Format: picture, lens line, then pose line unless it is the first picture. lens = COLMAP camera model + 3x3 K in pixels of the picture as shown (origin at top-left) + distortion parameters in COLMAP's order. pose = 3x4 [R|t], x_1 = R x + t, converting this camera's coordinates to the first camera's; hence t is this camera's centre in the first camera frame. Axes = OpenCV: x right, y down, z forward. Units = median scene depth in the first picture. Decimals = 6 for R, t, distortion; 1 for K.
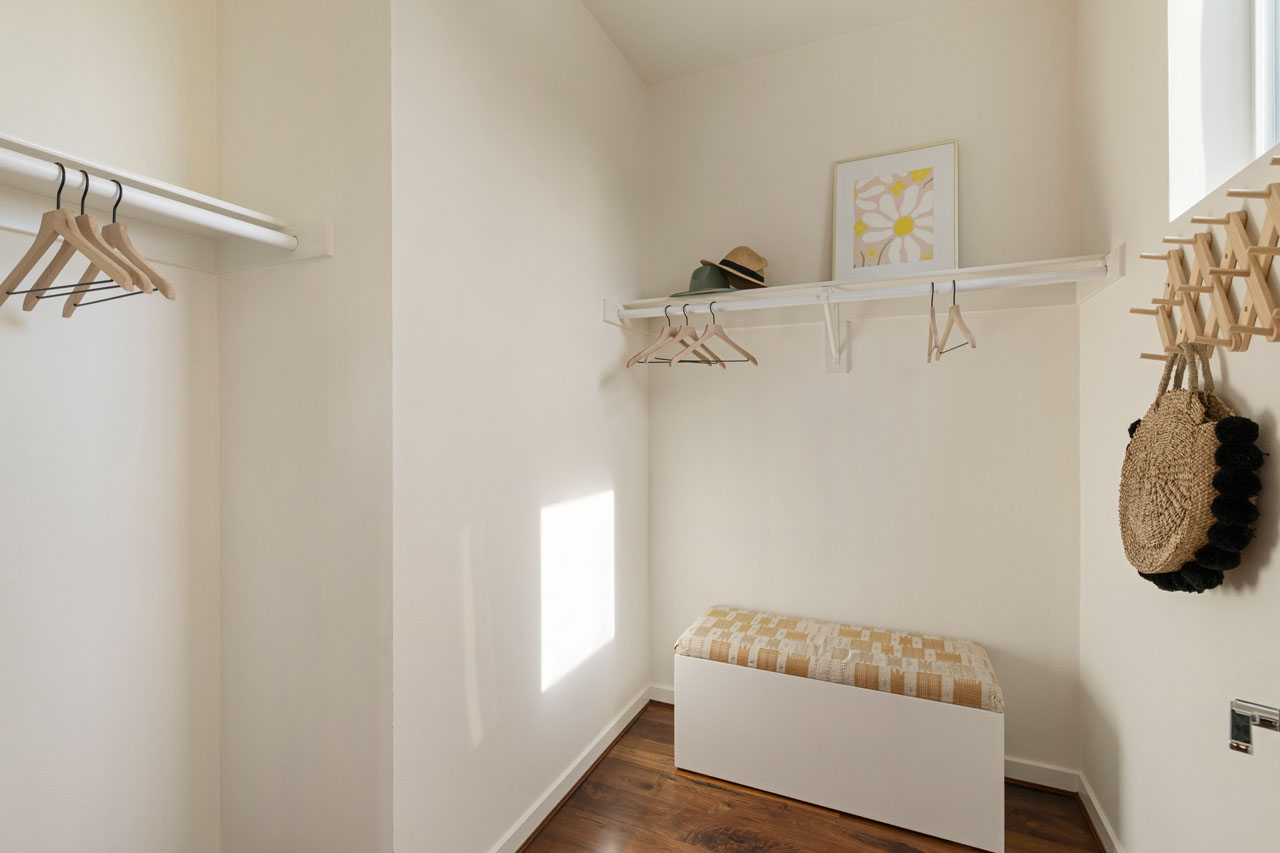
lens RADIAL K [[609.5, 0, 638.3], [0, 609.5, 420.6], [0, 0, 1]] dist [0.000895, -0.000252]
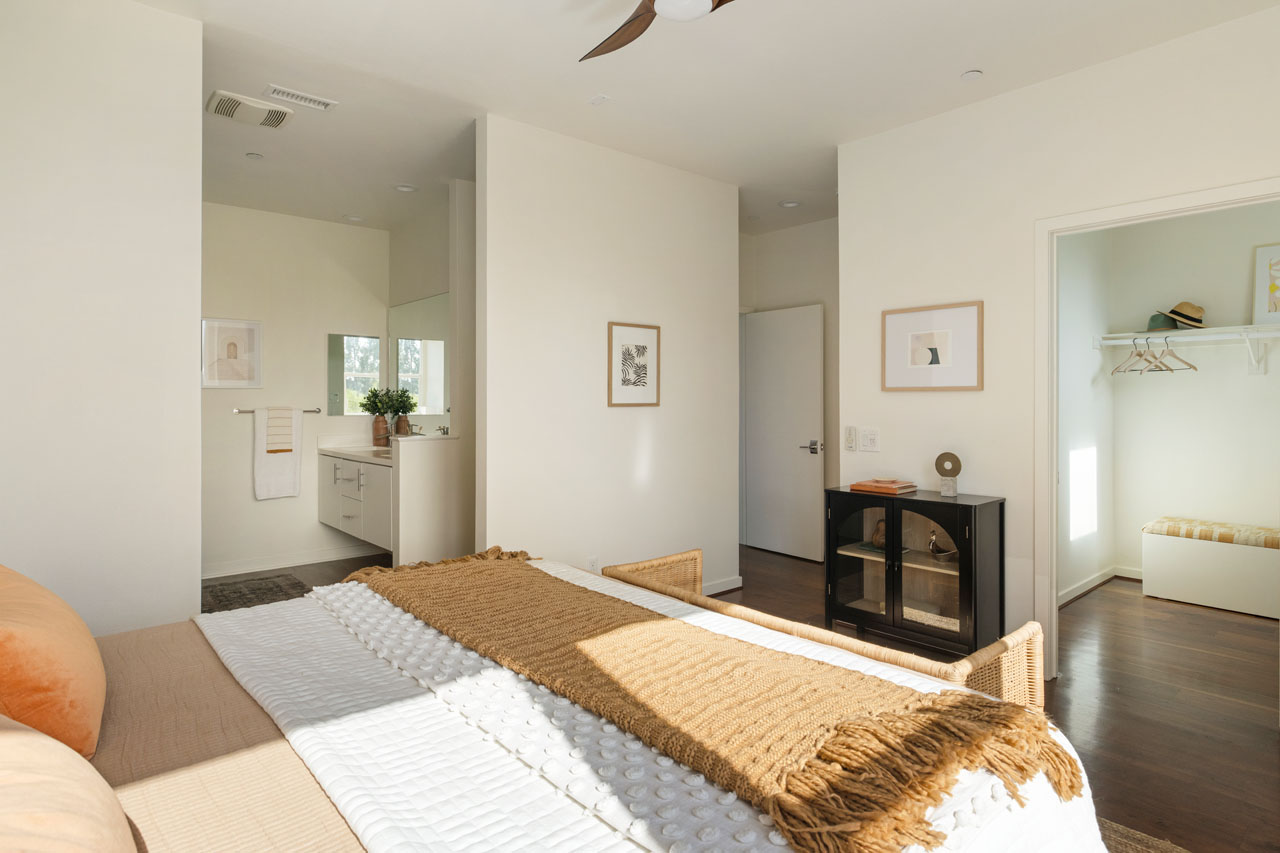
lens RADIAL K [[692.9, 0, 667.7], [0, 692.9, 405.9], [0, 0, 1]] dist [-0.003608, -0.001123]
pose [[0.917008, 0.005256, -0.398833, -0.399821], [-0.005214, 0.999986, 0.001192, 0.009436], [0.398834, 0.000986, 0.917023, -1.390669]]
